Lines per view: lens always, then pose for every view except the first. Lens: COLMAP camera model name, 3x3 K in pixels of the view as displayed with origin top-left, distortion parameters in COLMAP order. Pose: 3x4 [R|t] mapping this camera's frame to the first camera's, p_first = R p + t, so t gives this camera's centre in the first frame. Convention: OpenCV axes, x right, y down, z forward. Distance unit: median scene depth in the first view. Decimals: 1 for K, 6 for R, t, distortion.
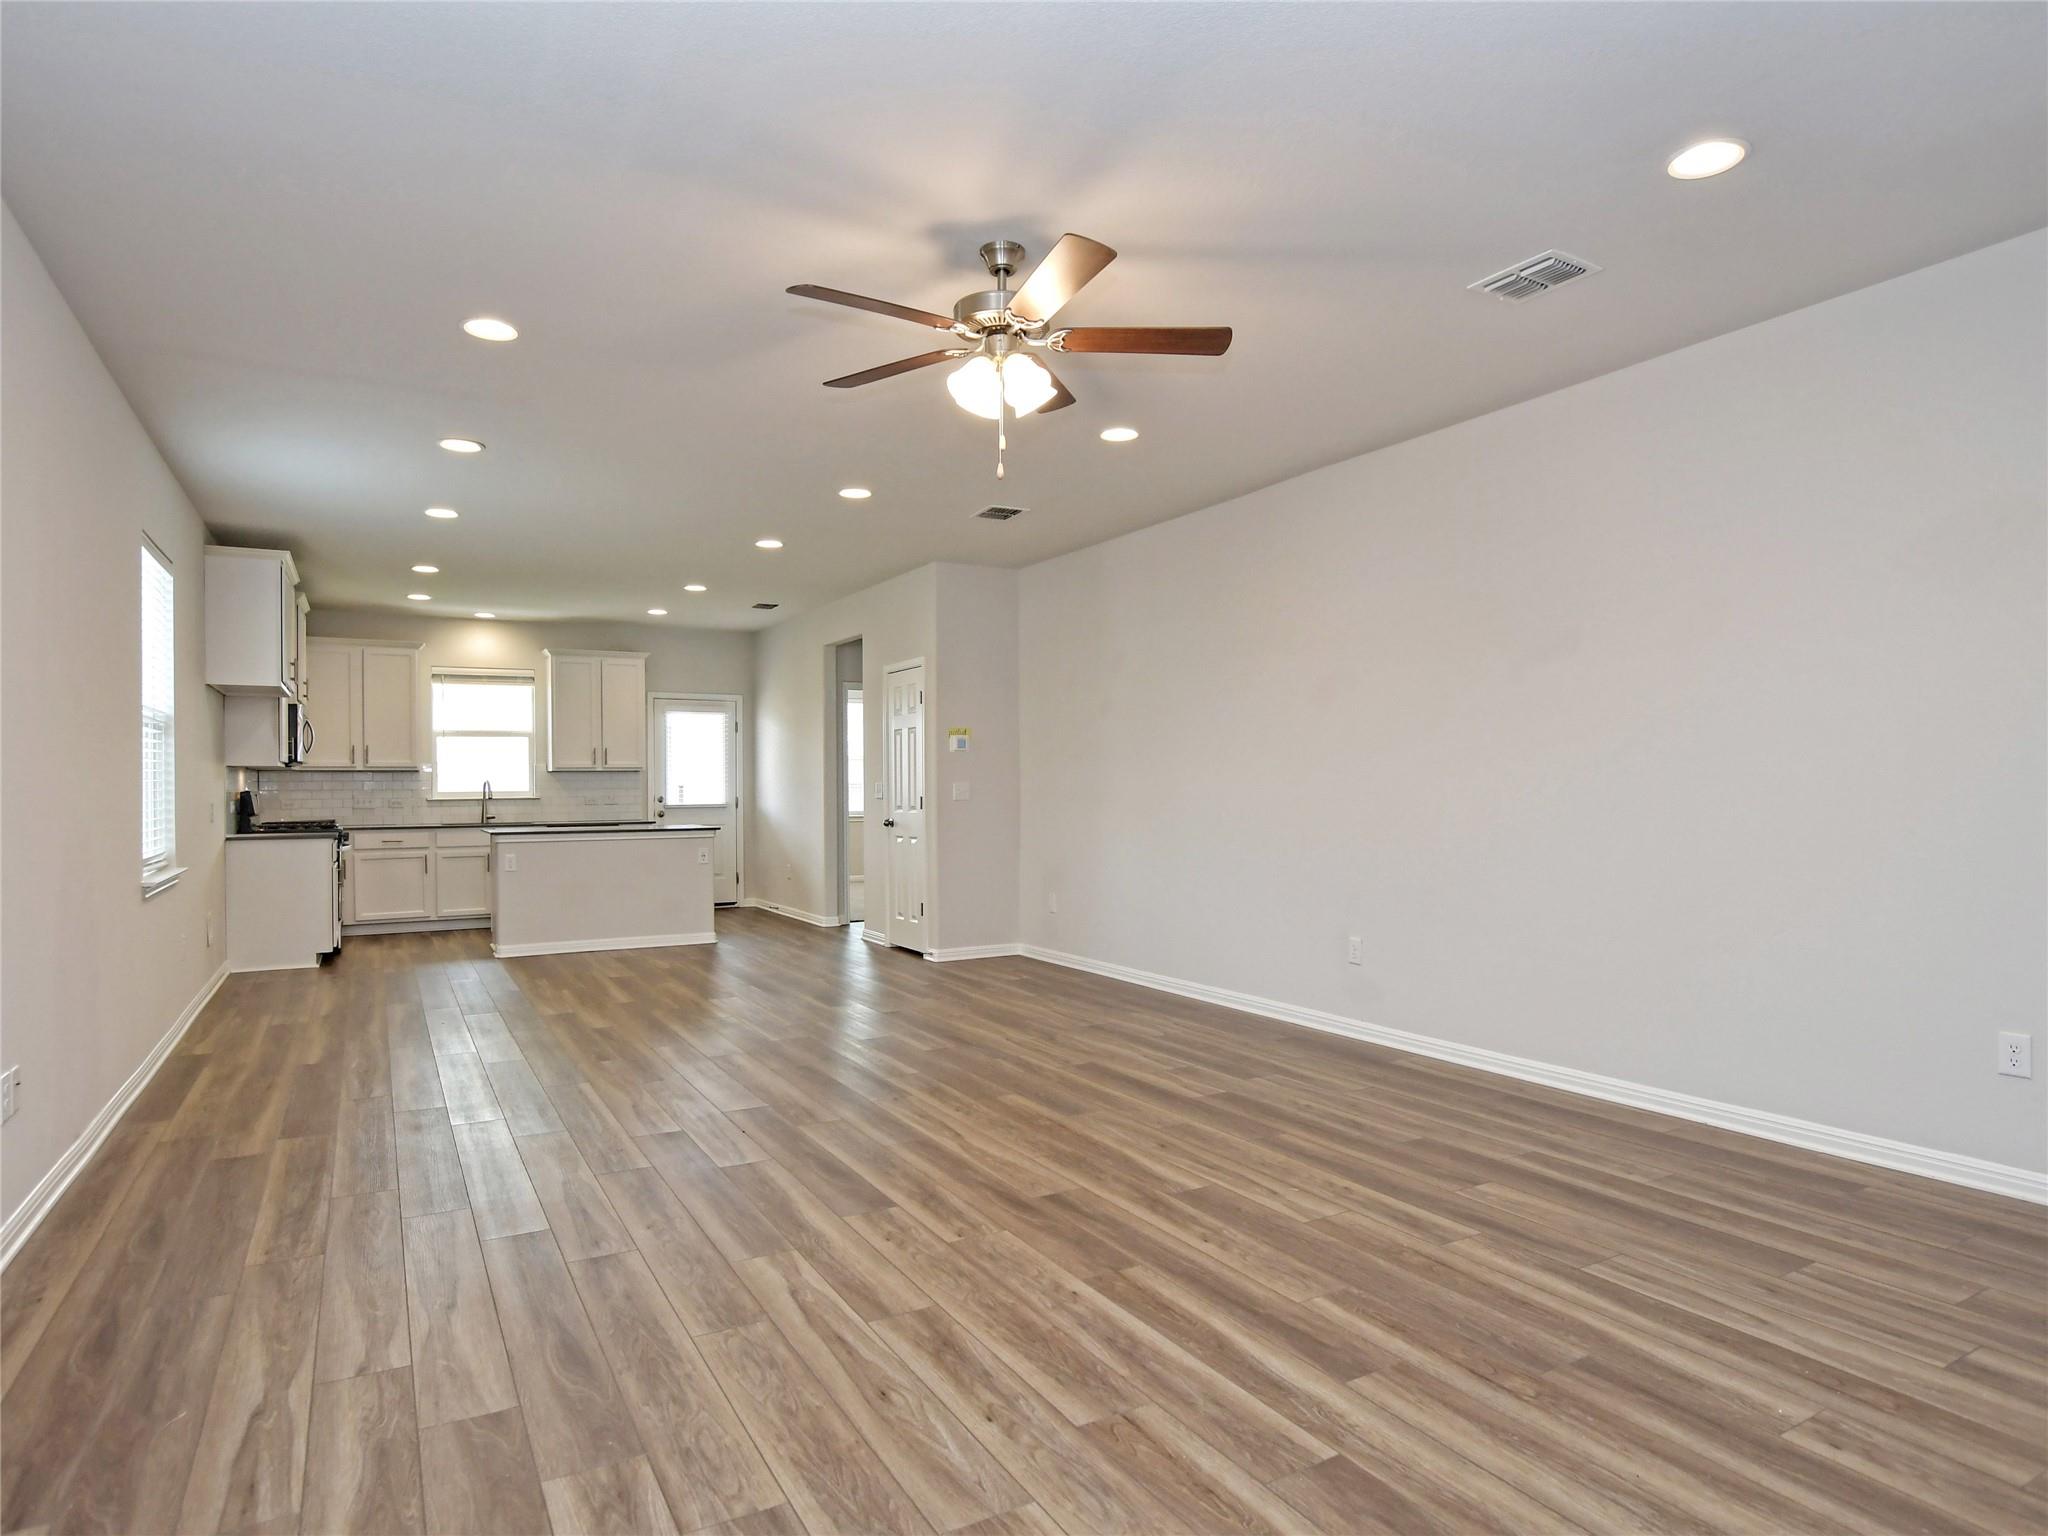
lens RADIAL K [[1158.2, 0, 994.8], [0, 1158.2, 777.3], [0, 0, 1]] dist [-0.025059, -0.000264]
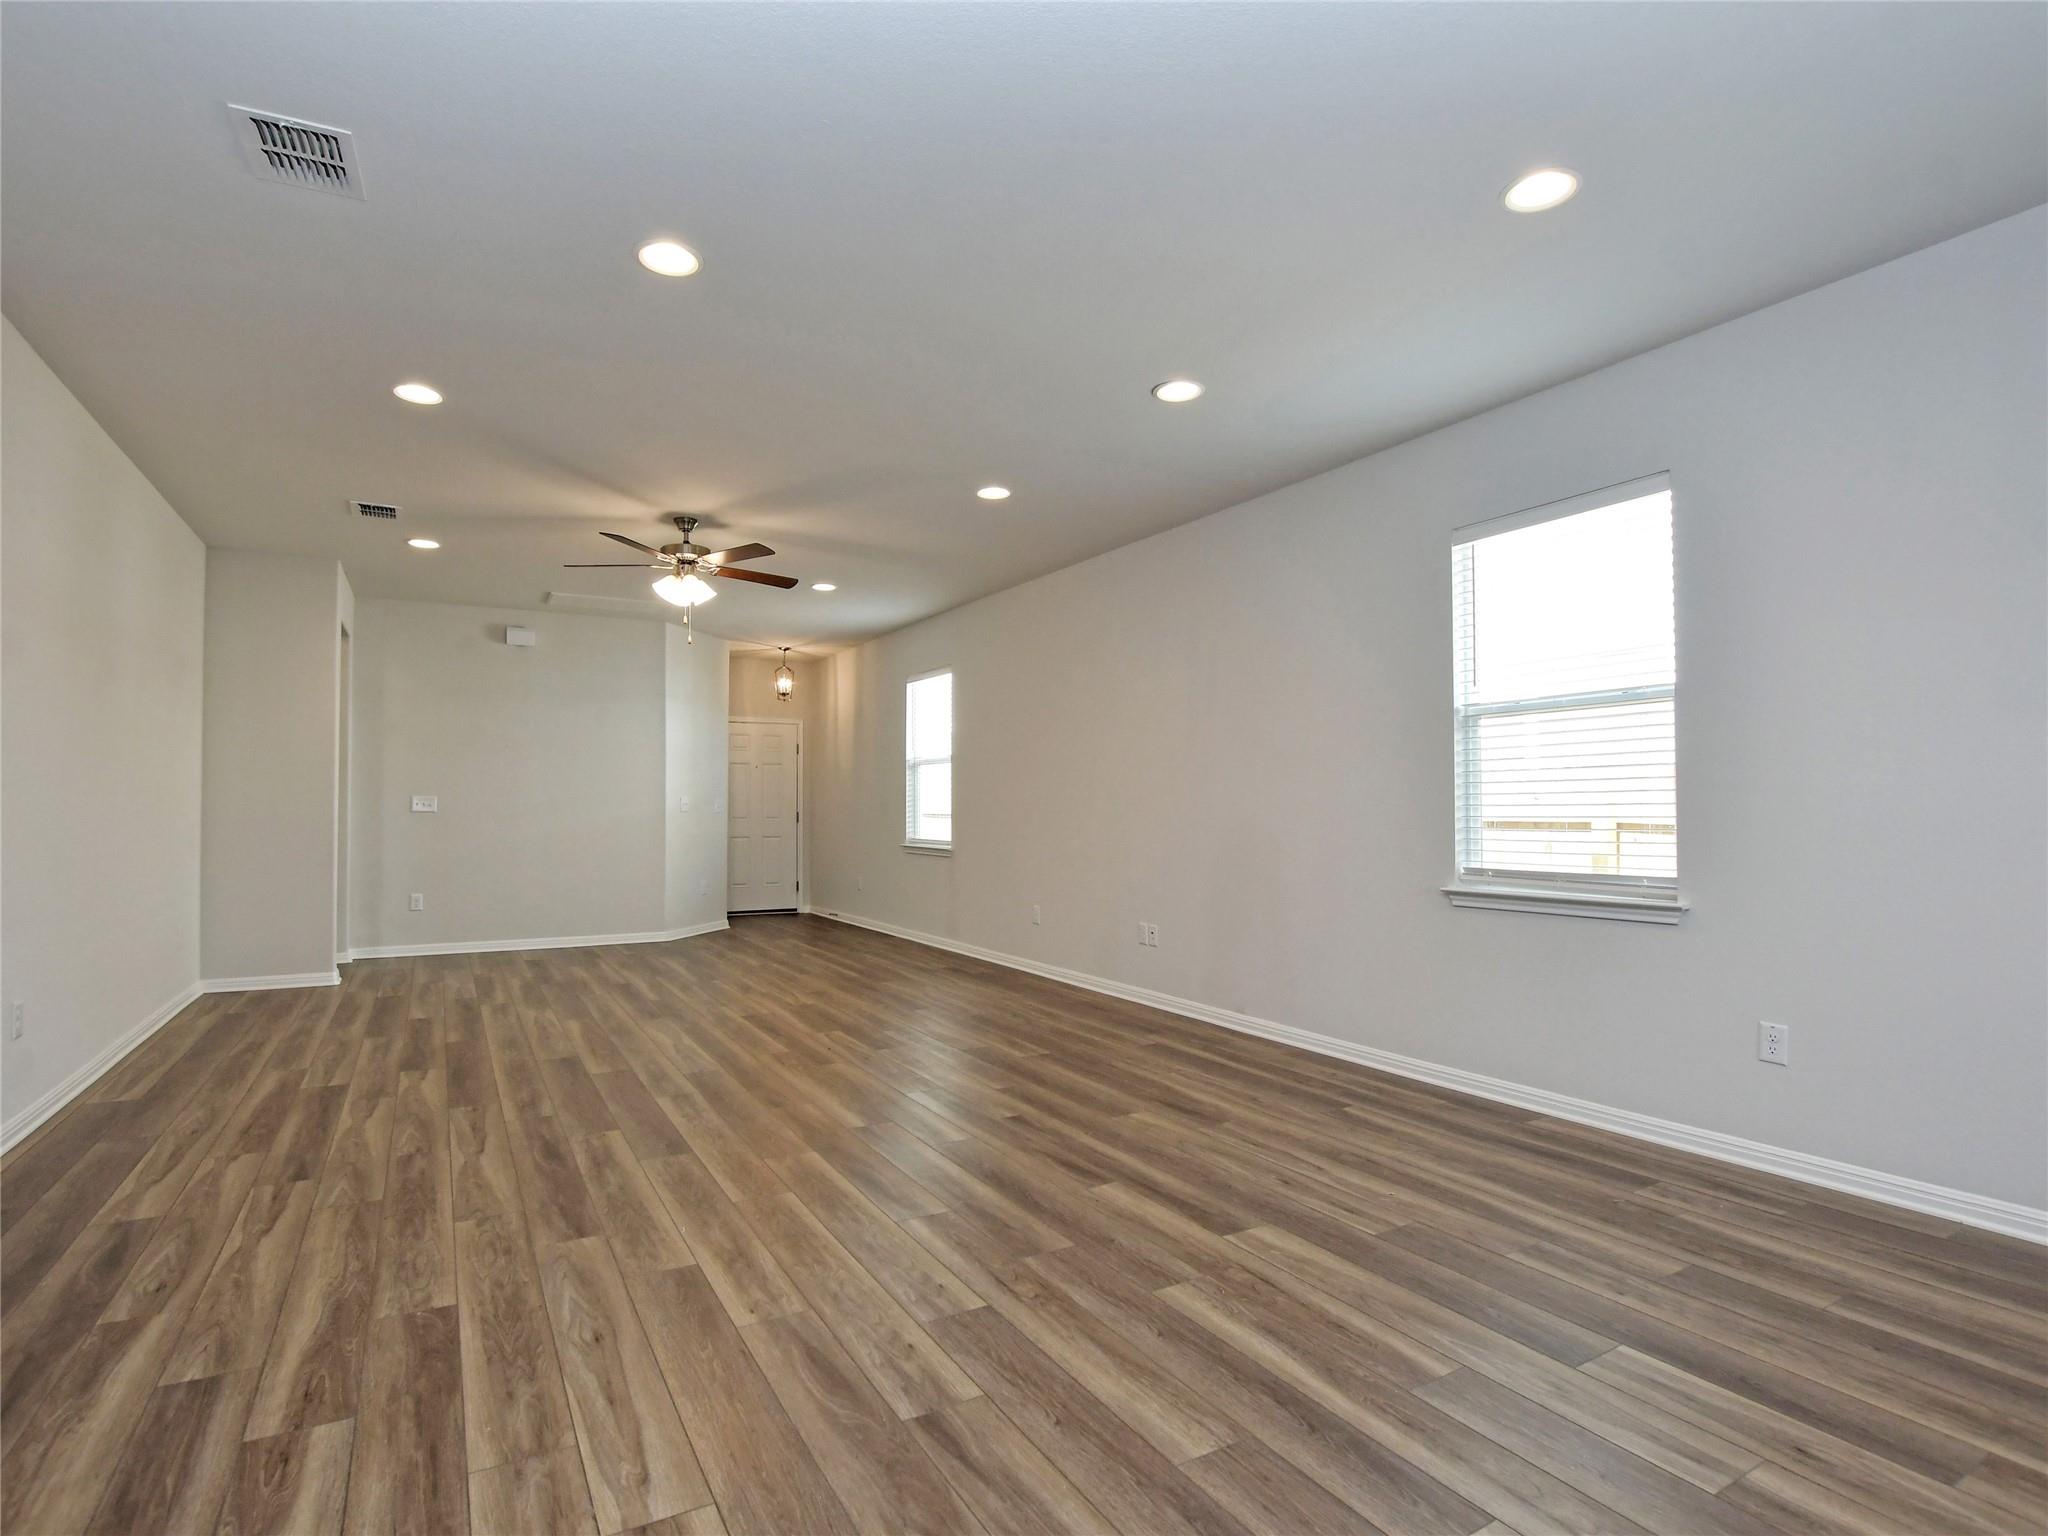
lens RADIAL K [[1009.9, 0, 1003.0], [0, 1009.9, 788.6], [0, 0, 1]] dist [-0.031995, 0.001366]
pose [[-0.999831, 0.004693, -0.017790, -0.323193], [0.005224, 0.999539, -0.029901, 0.026277], [0.017642, -0.029989, -0.999395, 1.752242]]
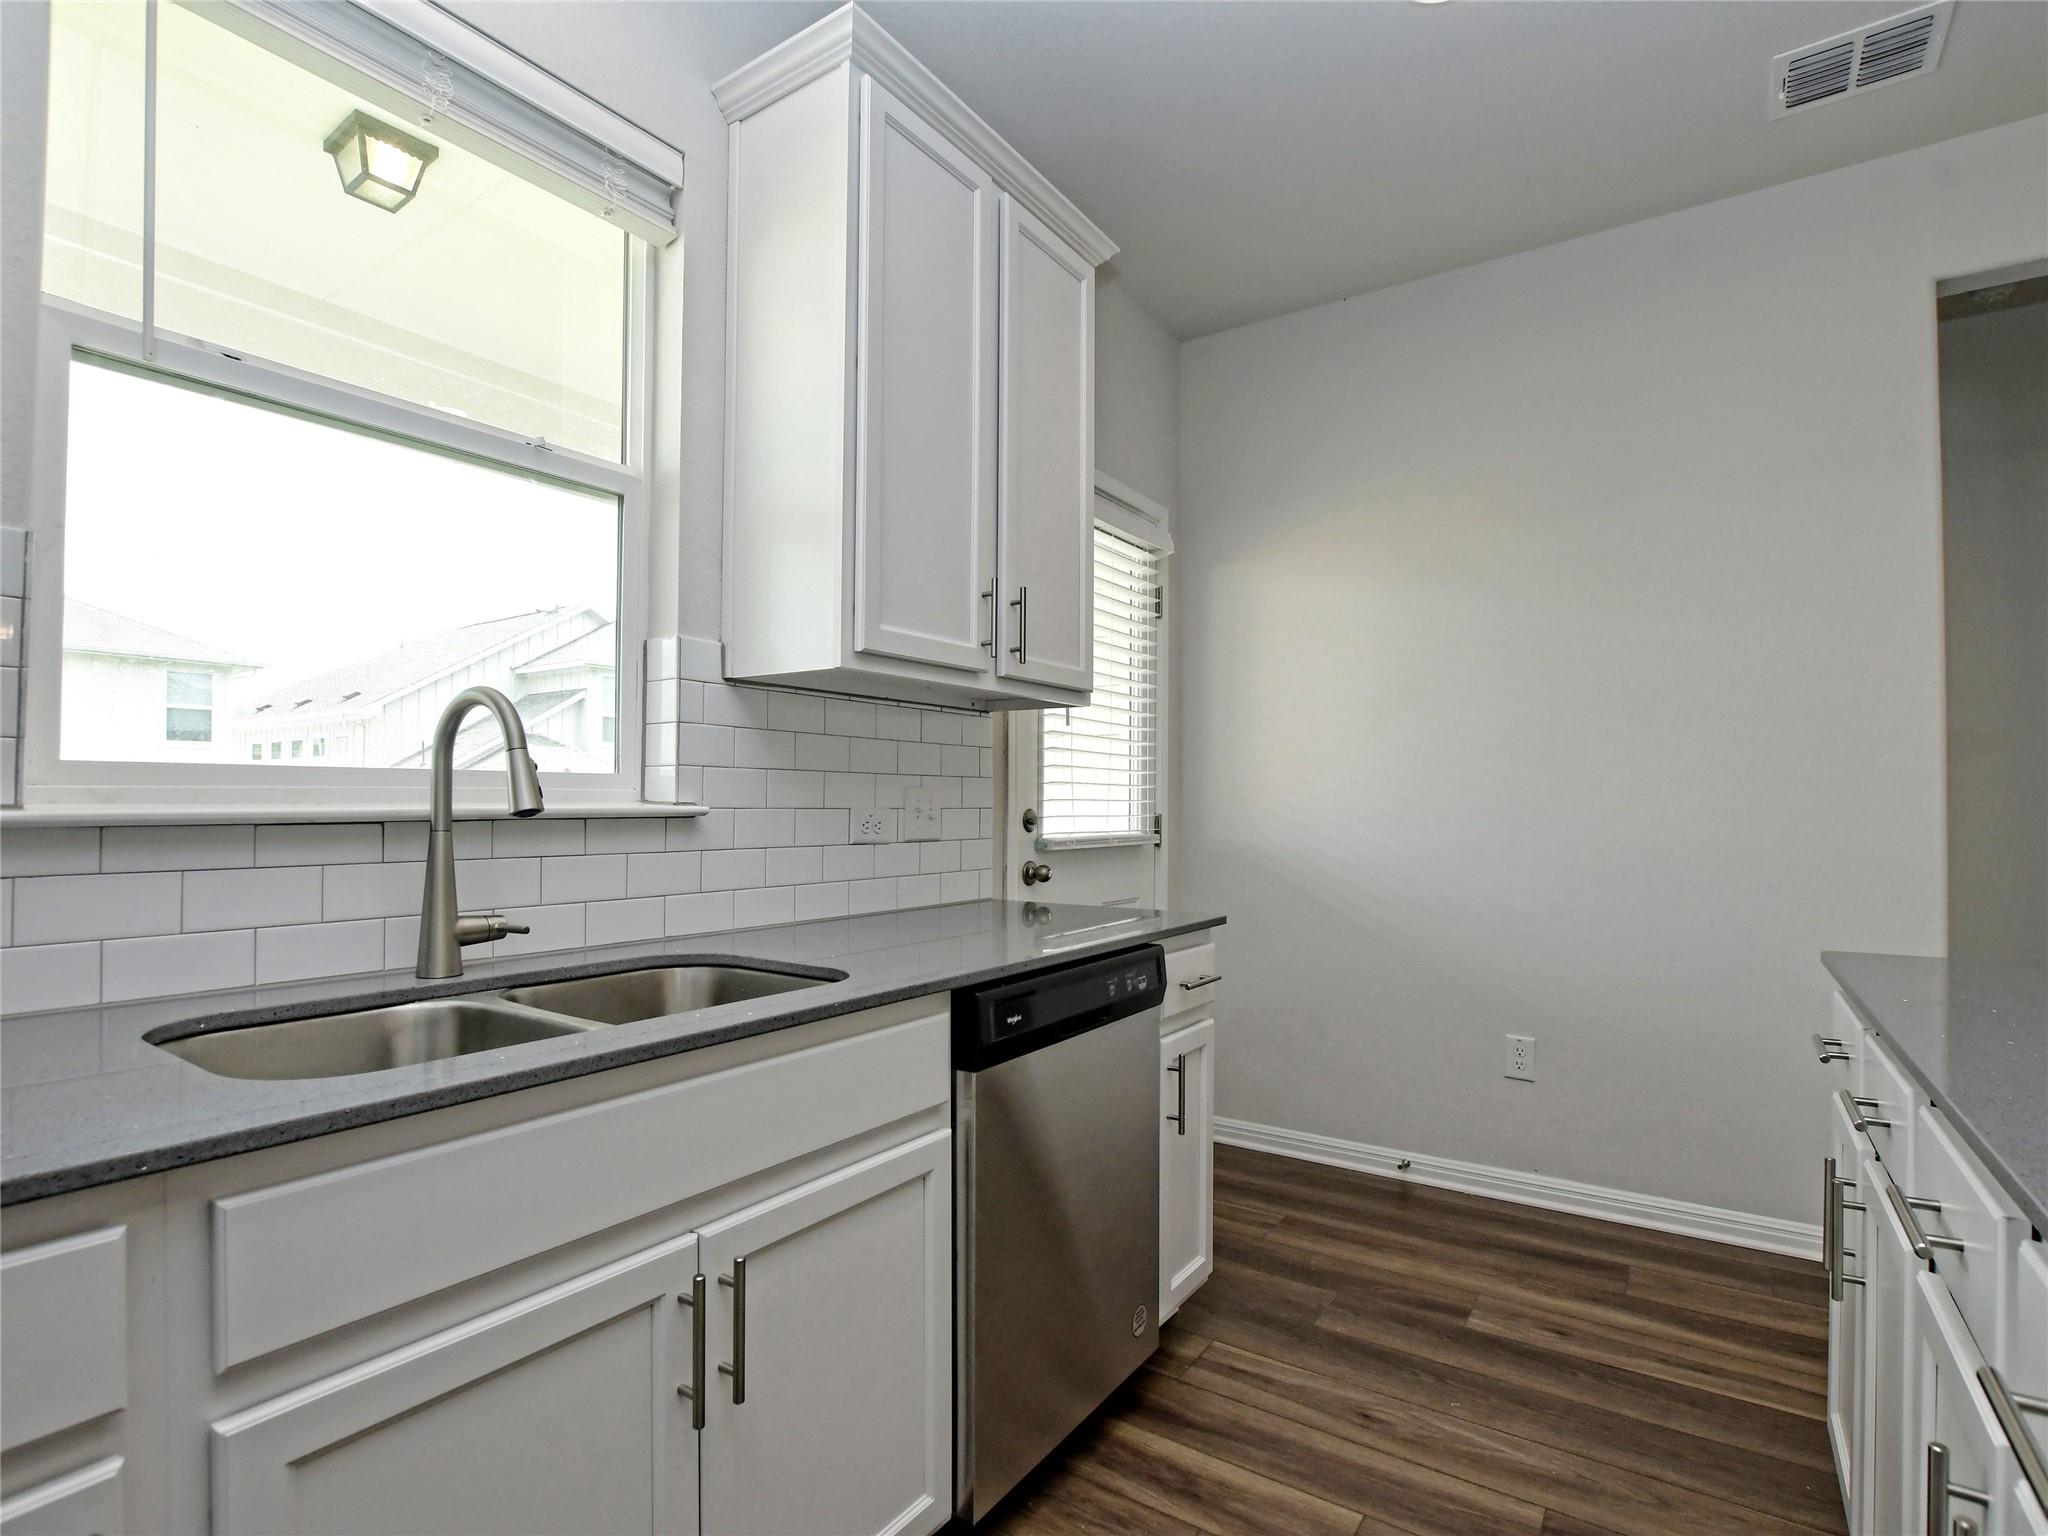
lens RADIAL K [[1007.8, 0, 1015.0], [0, 1007.8, 800.6], [0, 0, 1]] dist [-0.015575, 0.000504]
pose [[0.896042, 0.012860, 0.443783, -0.886012], [-0.015558, 0.999876, 0.002439, 0.031102], [-0.443697, -0.009089, 0.896131, 1.730218]]
